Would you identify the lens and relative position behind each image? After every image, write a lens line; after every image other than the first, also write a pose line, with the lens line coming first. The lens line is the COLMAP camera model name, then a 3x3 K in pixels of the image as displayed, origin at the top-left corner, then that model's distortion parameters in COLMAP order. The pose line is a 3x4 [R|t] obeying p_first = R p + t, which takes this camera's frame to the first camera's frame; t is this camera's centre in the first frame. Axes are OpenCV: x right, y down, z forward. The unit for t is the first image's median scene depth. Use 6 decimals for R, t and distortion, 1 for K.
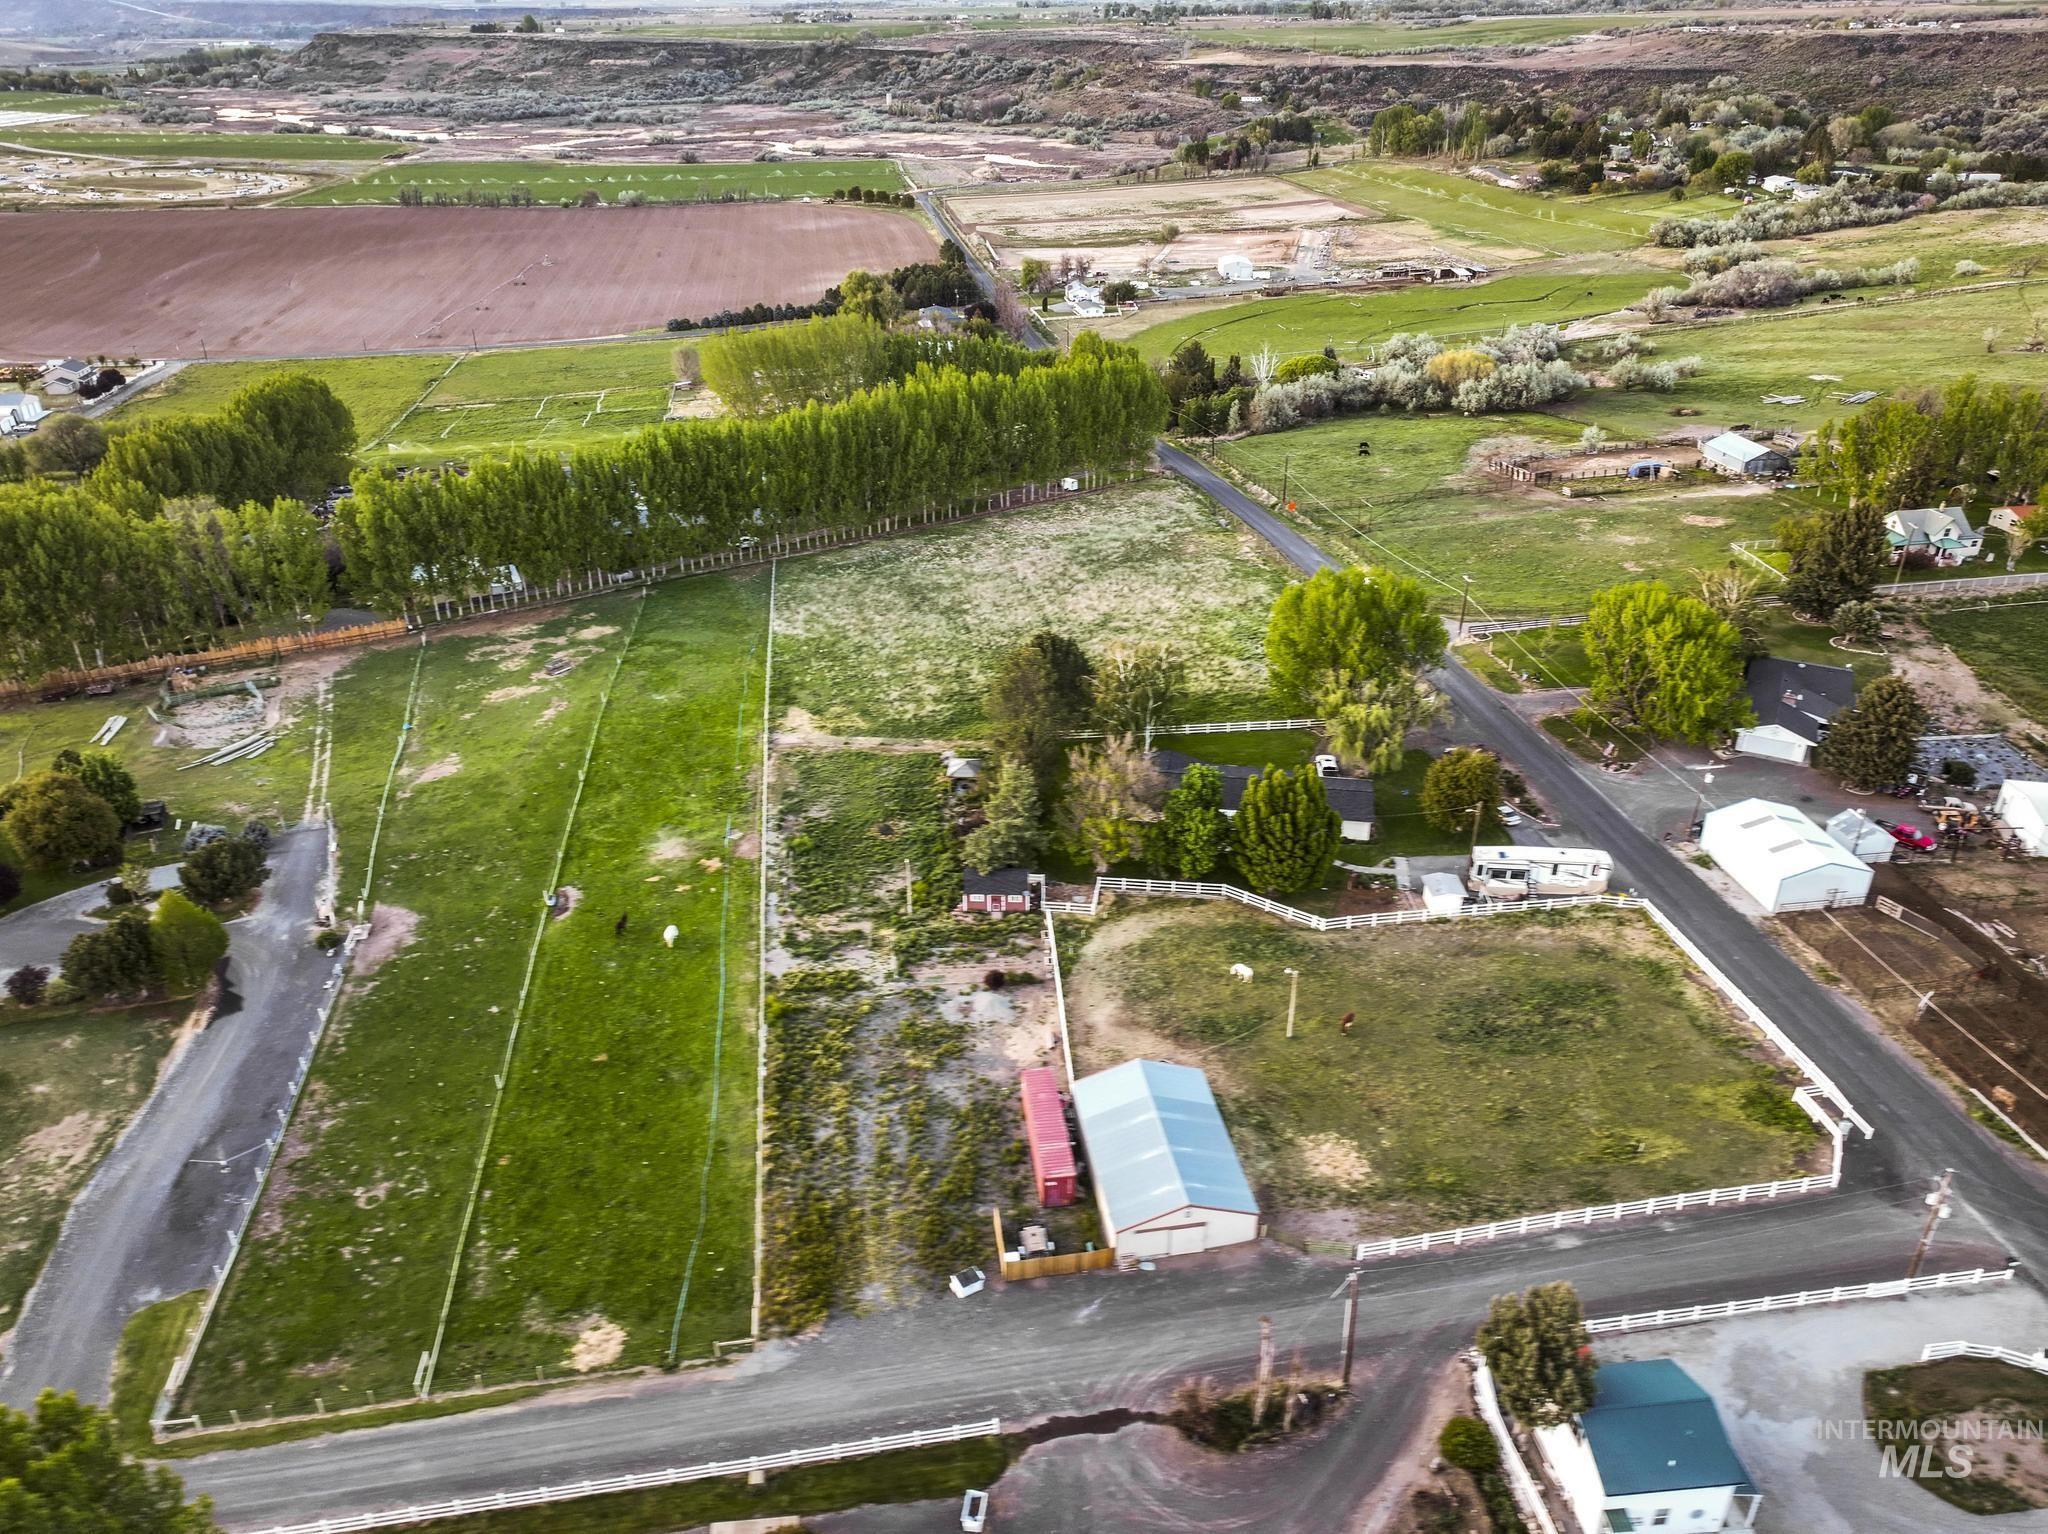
lens RADIAL K [[1434.6, 0, 1033.2], [0, 1434.6, 764.4], [0, 0, 1]] dist [0.000152, 0.016834]
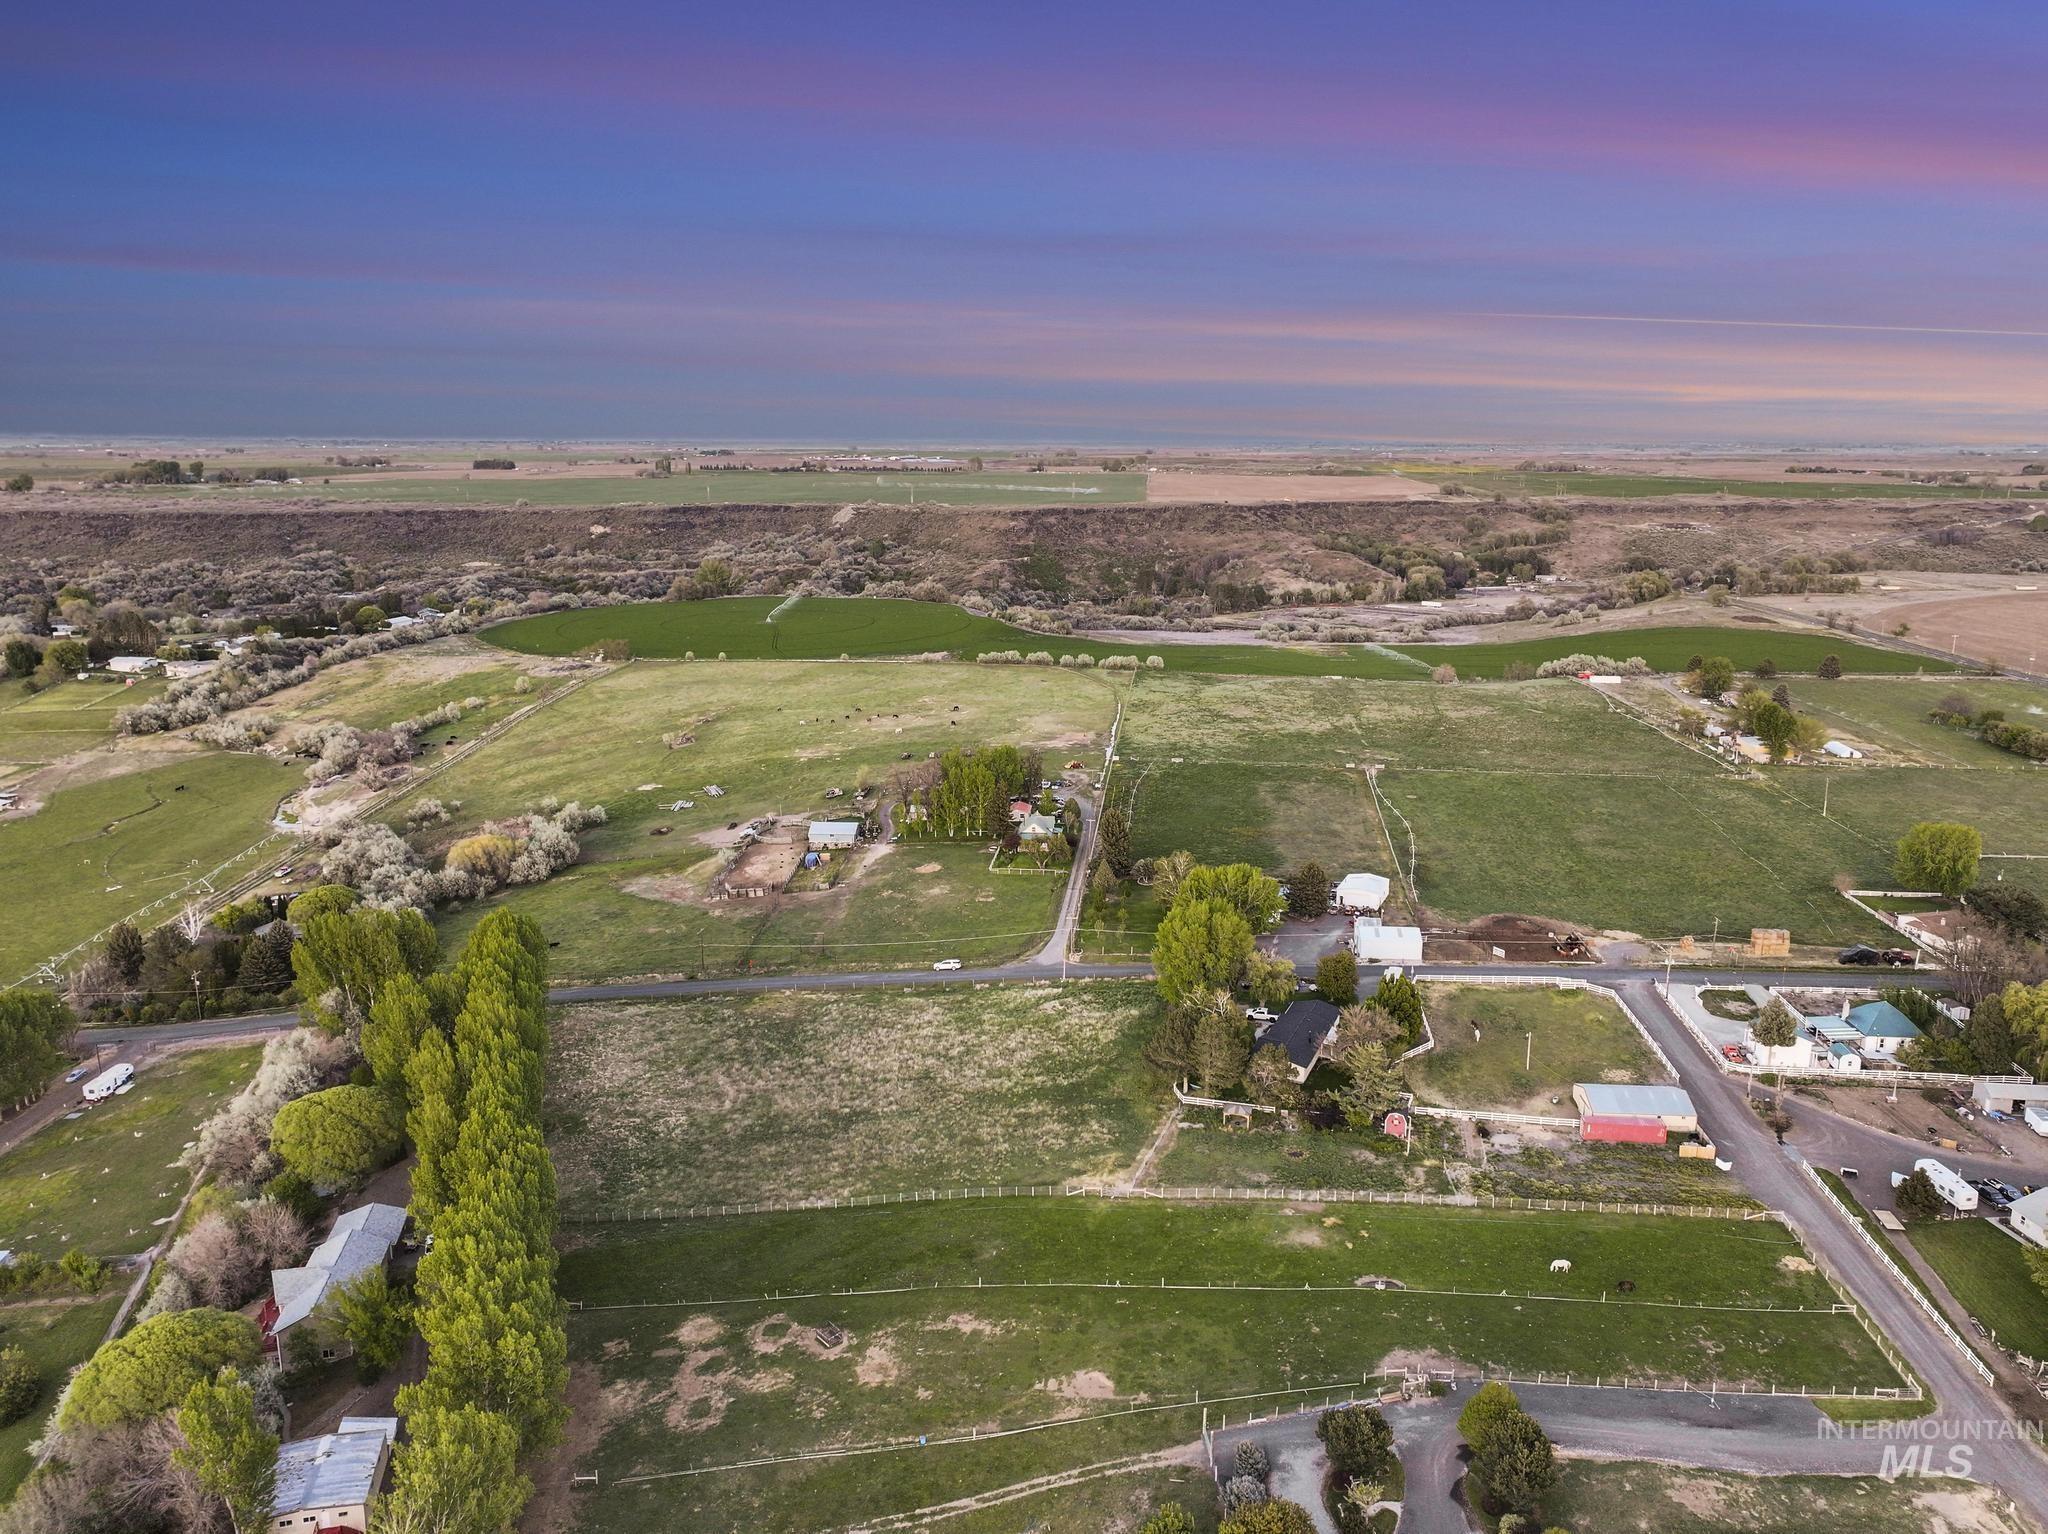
lens RADIAL K [[1434.6, 0, 1037.8], [0, 1434.6, 752.8], [0, 0, 1]] dist [0.000152, 0.016834]
pose [[0.239369, -0.199682, 0.950173, -1.174163], [0.455249, 0.887463, 0.071816, -0.429796], [-0.857584, 0.415375, 0.303337, 0.512360]]
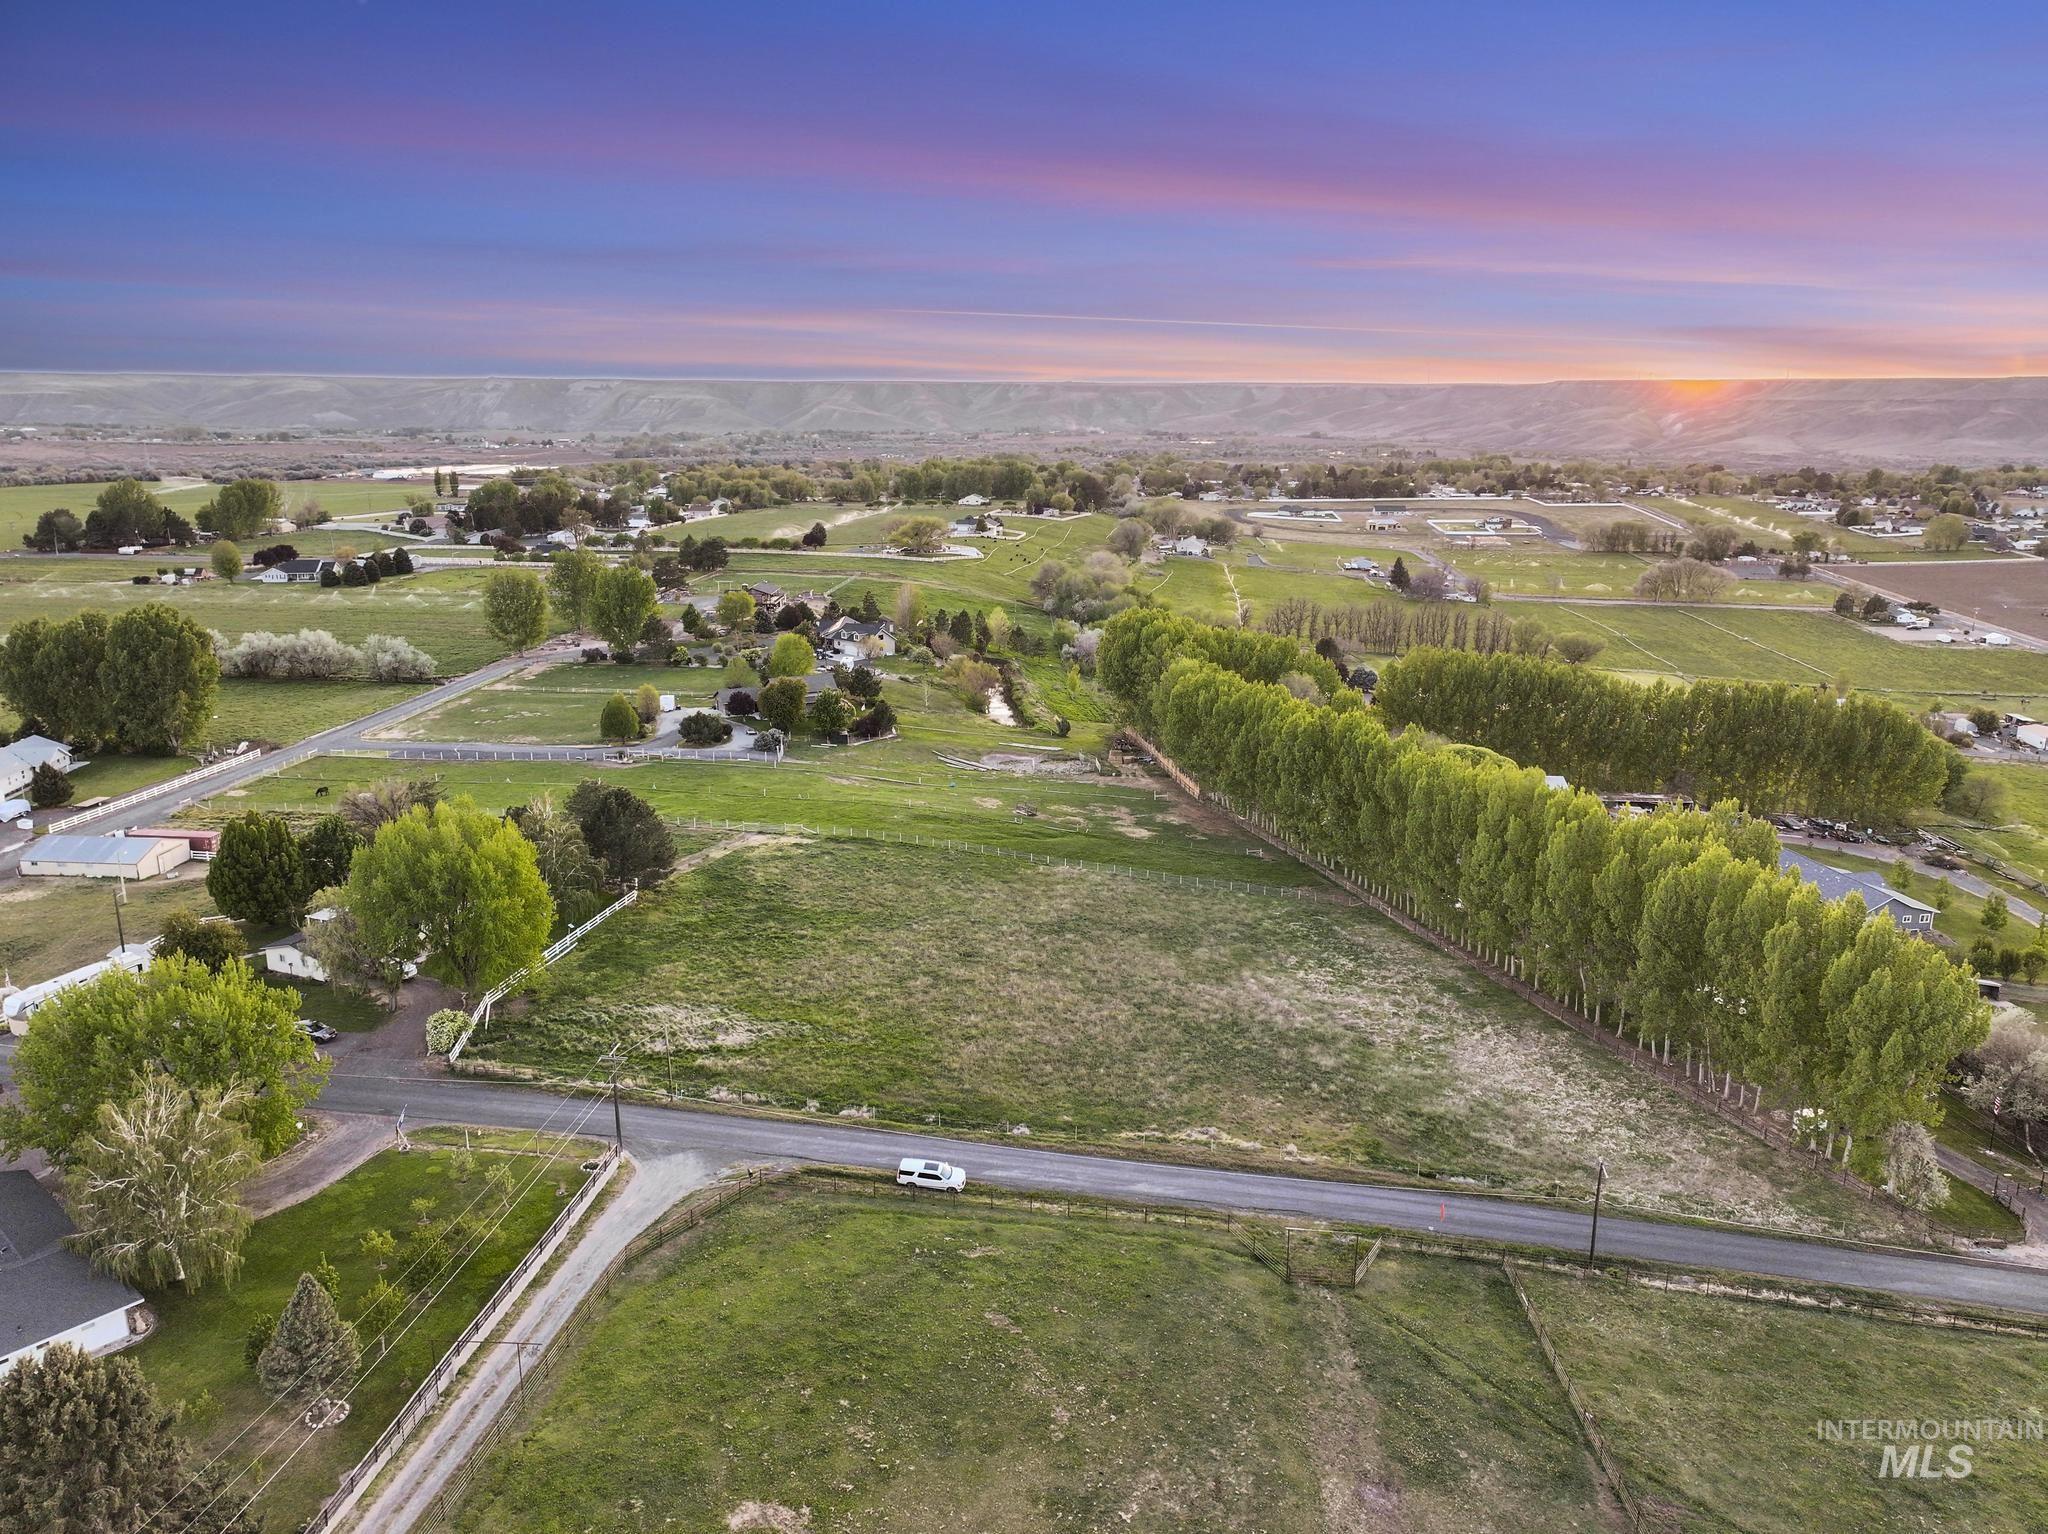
lens RADIAL K [[1434.6, 0, 1027.3], [0, 1434.6, 776.3], [0, 0, 1]] dist [0.000152, 0.016834]
pose [[-0.242505, 0.251145, -0.937079, 0.832061], [-0.458018, 0.821851, 0.338793, -0.533881], [0.855225, 0.511358, -0.084274, 1.186106]]
